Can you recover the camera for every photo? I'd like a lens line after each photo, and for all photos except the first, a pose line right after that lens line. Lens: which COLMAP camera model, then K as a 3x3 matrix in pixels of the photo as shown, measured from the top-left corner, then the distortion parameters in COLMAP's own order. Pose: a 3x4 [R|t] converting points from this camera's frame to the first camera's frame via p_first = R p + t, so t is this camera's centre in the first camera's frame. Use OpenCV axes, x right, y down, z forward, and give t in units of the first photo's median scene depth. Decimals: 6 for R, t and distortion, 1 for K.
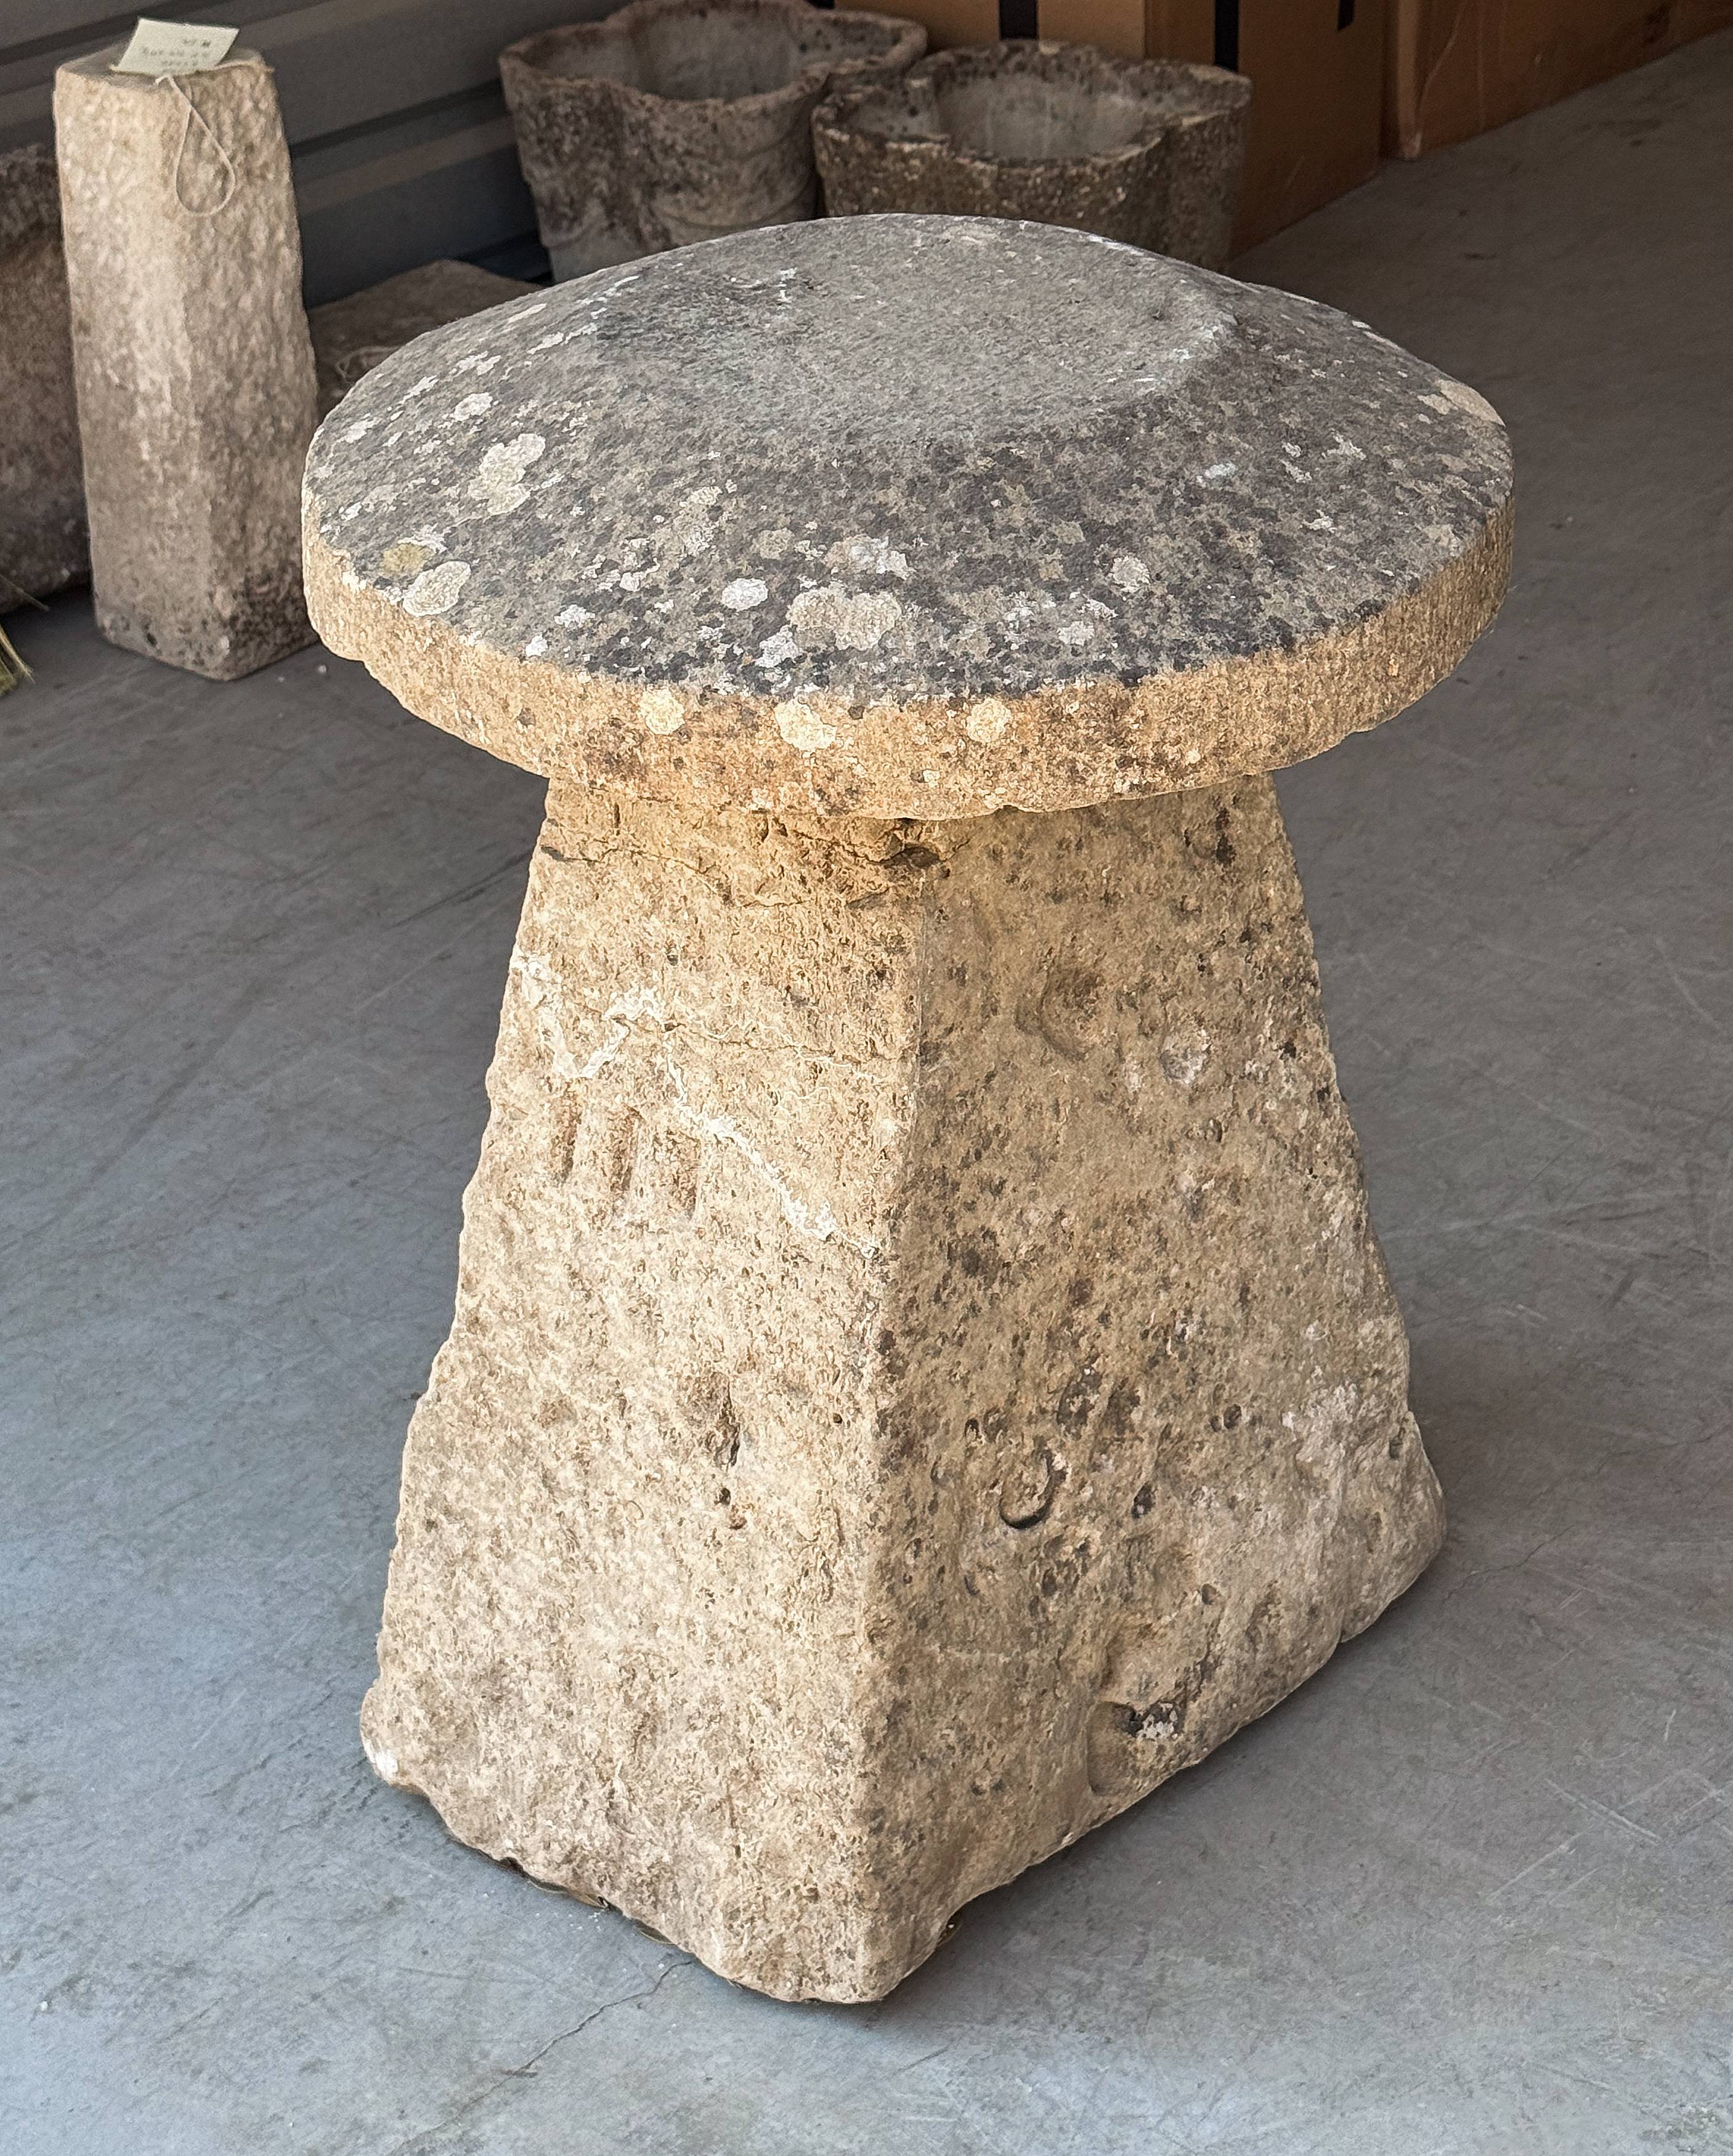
lens RADIAL K [[4273.6, 0, 868.6], [0, 4273.6, 1071.2], [0, 0, 1]] dist [0.118106, 0.000000]
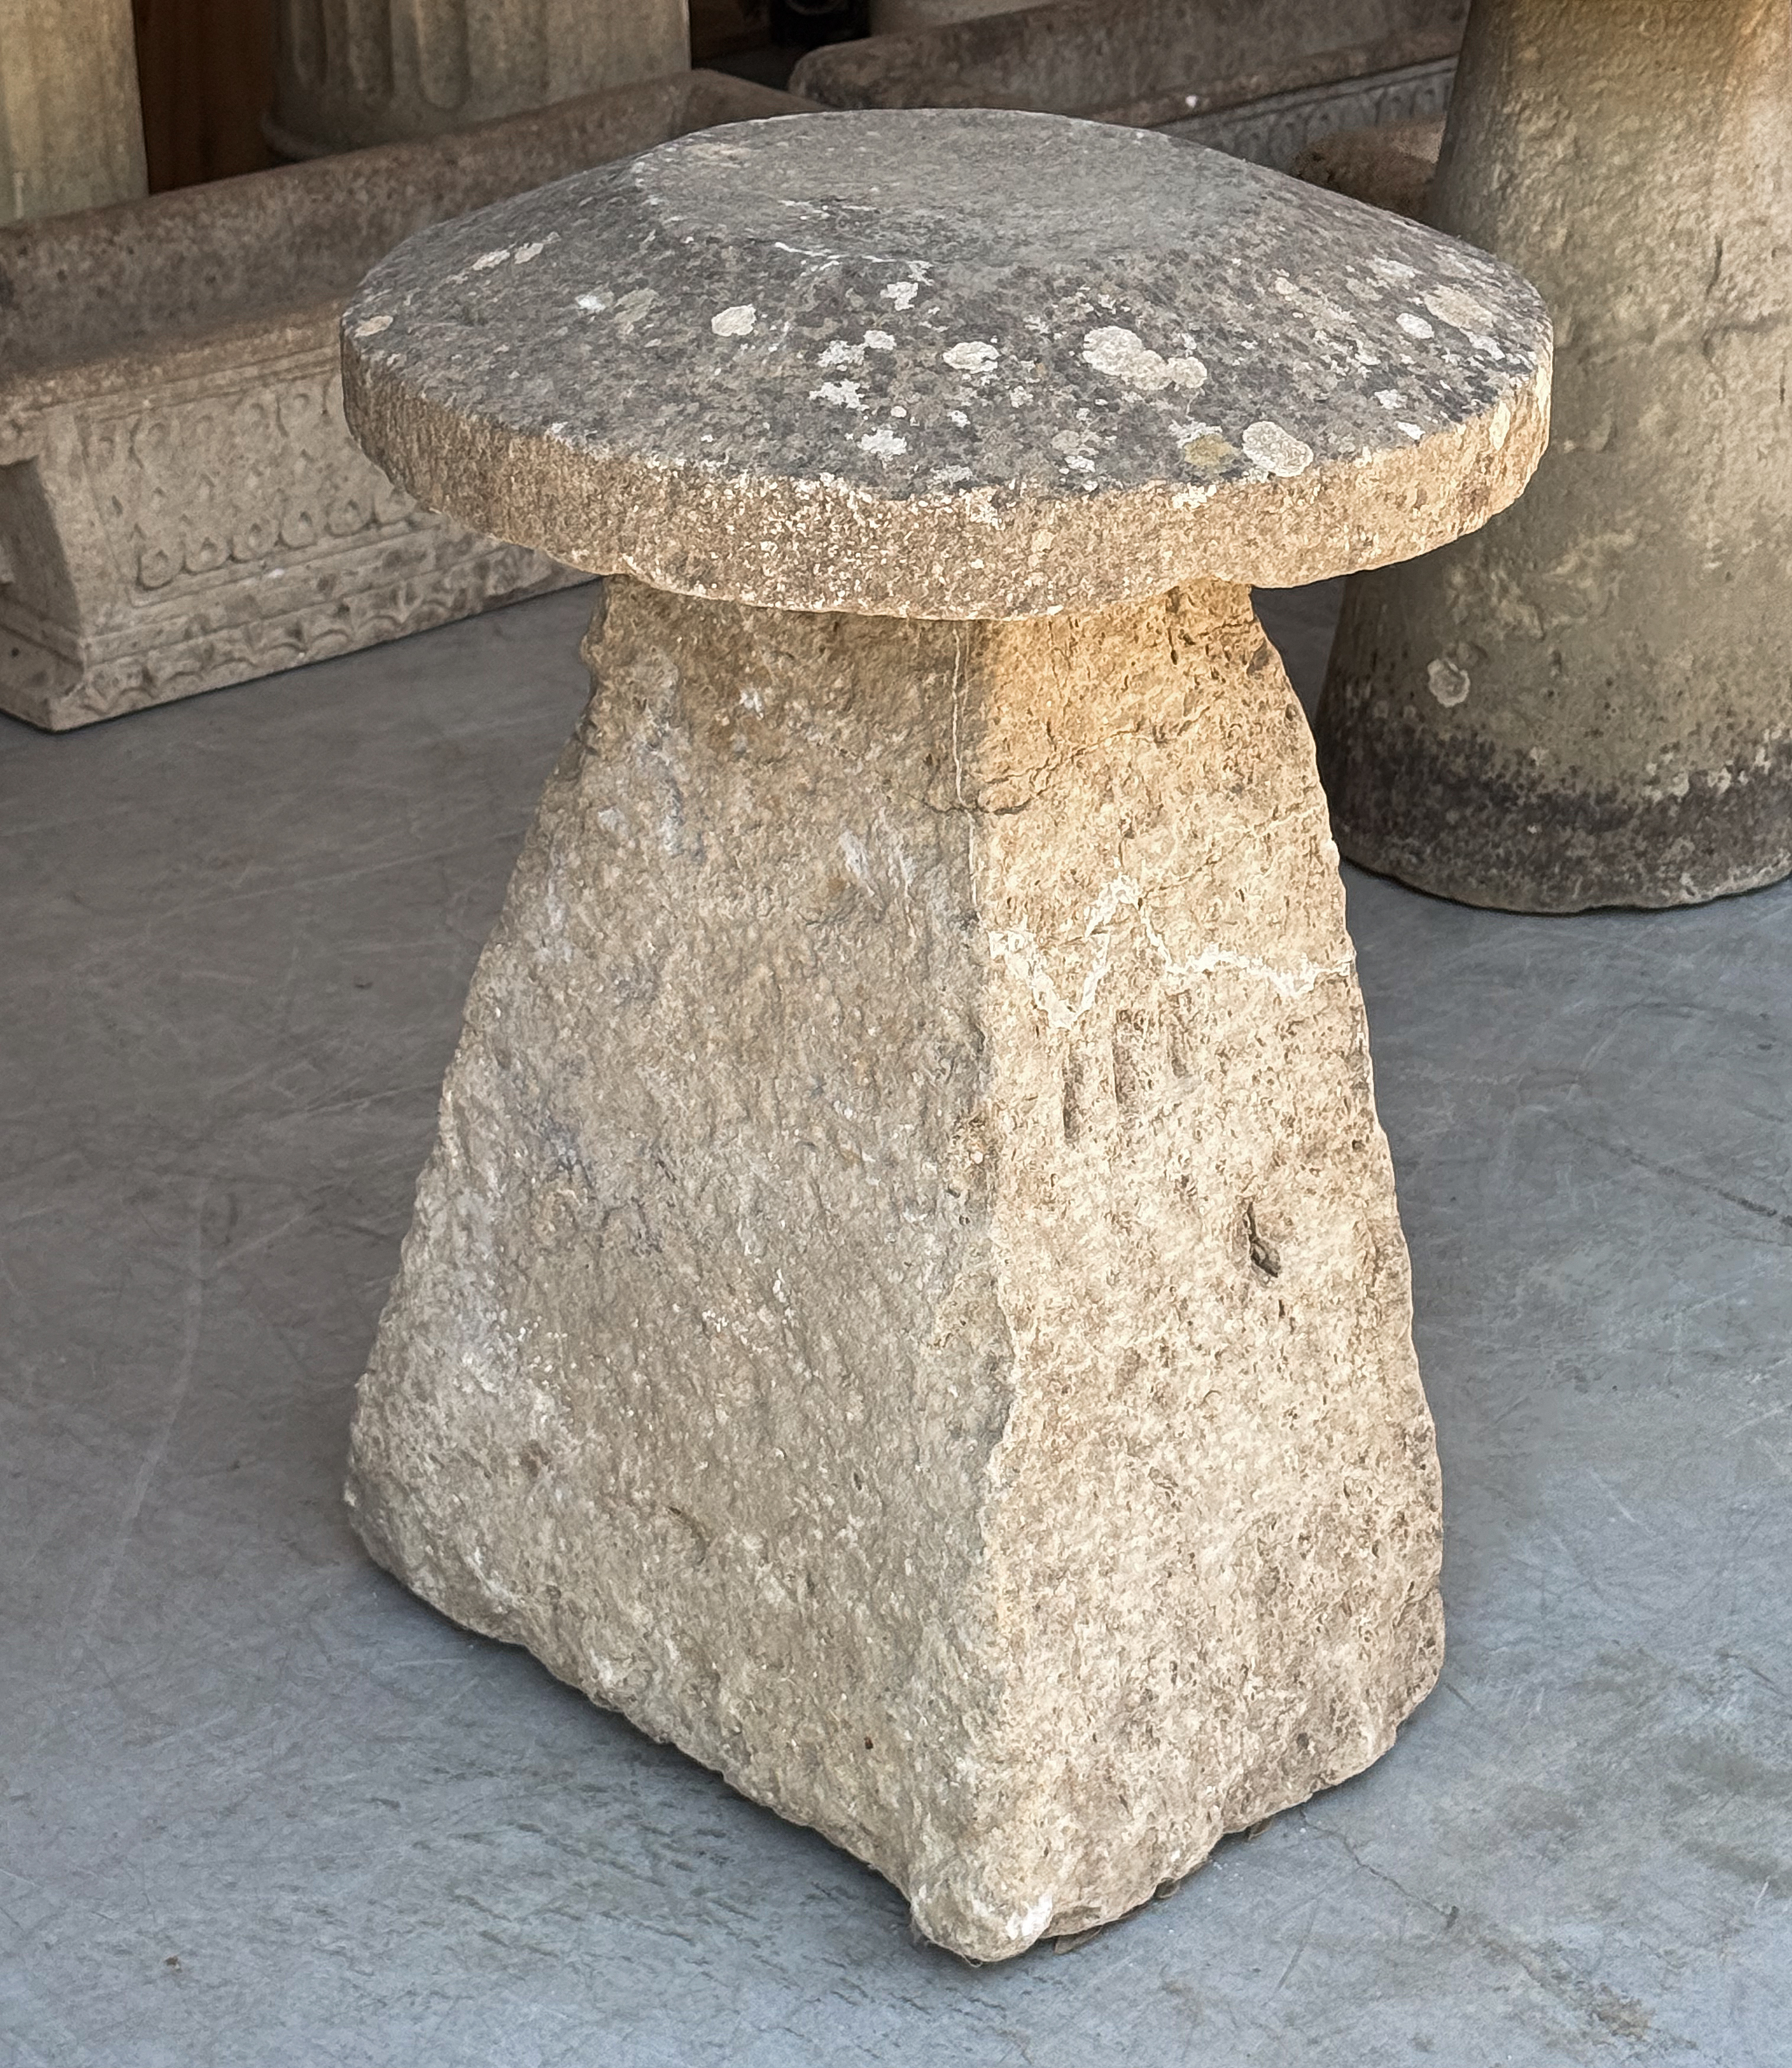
lens RADIAL K [[4958.1, 0, 895.5], [0, 4958.1, 1045.4], [0, 0, 1]] dist [0.084134, 0.000000]
pose [[0.129974, -0.389855, 0.911658, -1.216983], [0.479514, 0.829497, 0.286356, -0.370197], [-0.867855, 0.399934, 0.294754, 0.791924]]
